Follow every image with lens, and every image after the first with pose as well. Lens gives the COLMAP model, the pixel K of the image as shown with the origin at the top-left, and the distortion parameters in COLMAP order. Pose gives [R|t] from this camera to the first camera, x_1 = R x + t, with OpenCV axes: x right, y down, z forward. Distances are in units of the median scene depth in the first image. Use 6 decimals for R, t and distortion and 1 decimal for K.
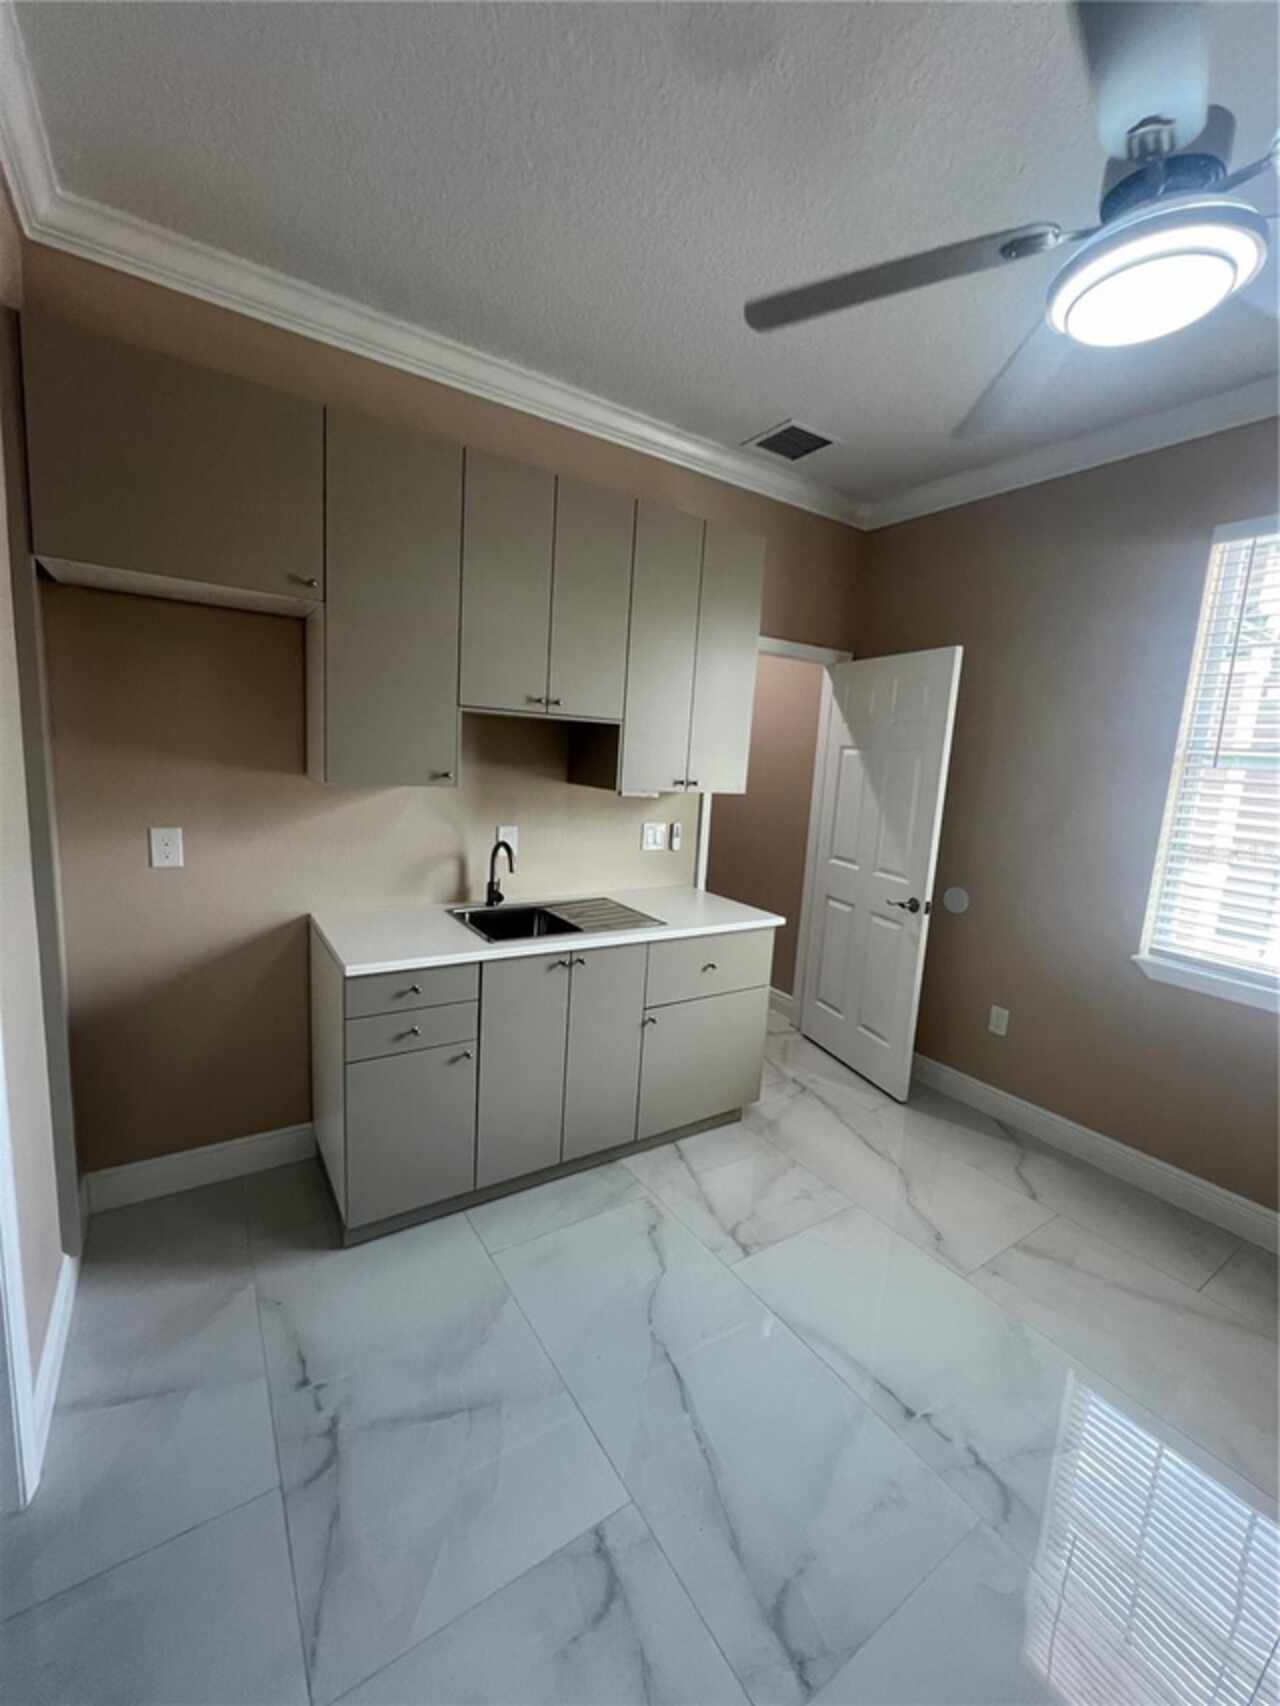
lens RADIAL K [[676.9, 0, 640.0], [0, 676.9, 853.0], [0, 0, 1]] dist [-0.000992, 0.000102]
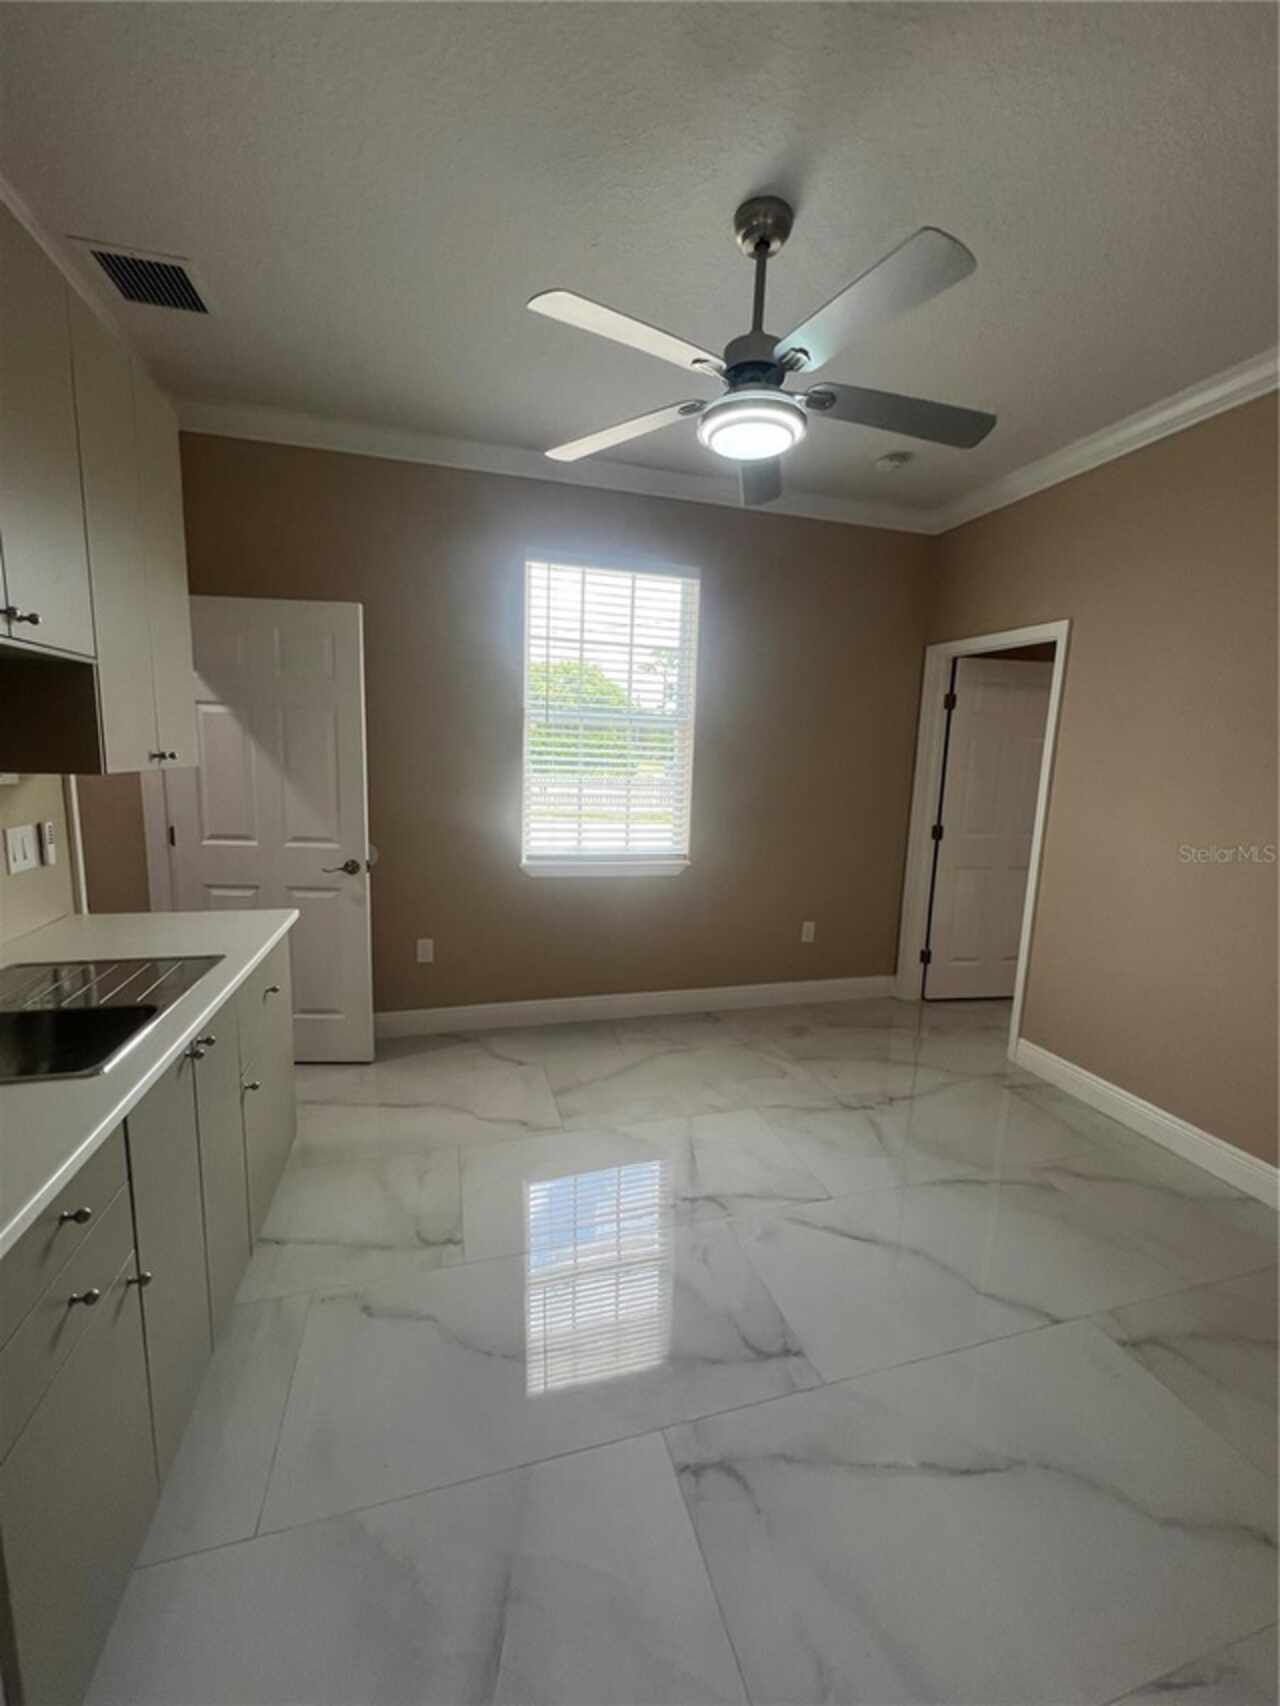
lens RADIAL K [[676.9, 0, 640.0], [0, 676.9, 853.0], [0, 0, 1]] dist [-0.000992, 0.000102]
pose [[0.309094, -0.194335, 0.930964, -0.390253], [0.129755, 0.978363, 0.161148, -0.048547], [-0.942138, 0.070988, 0.327623, 0.290214]]
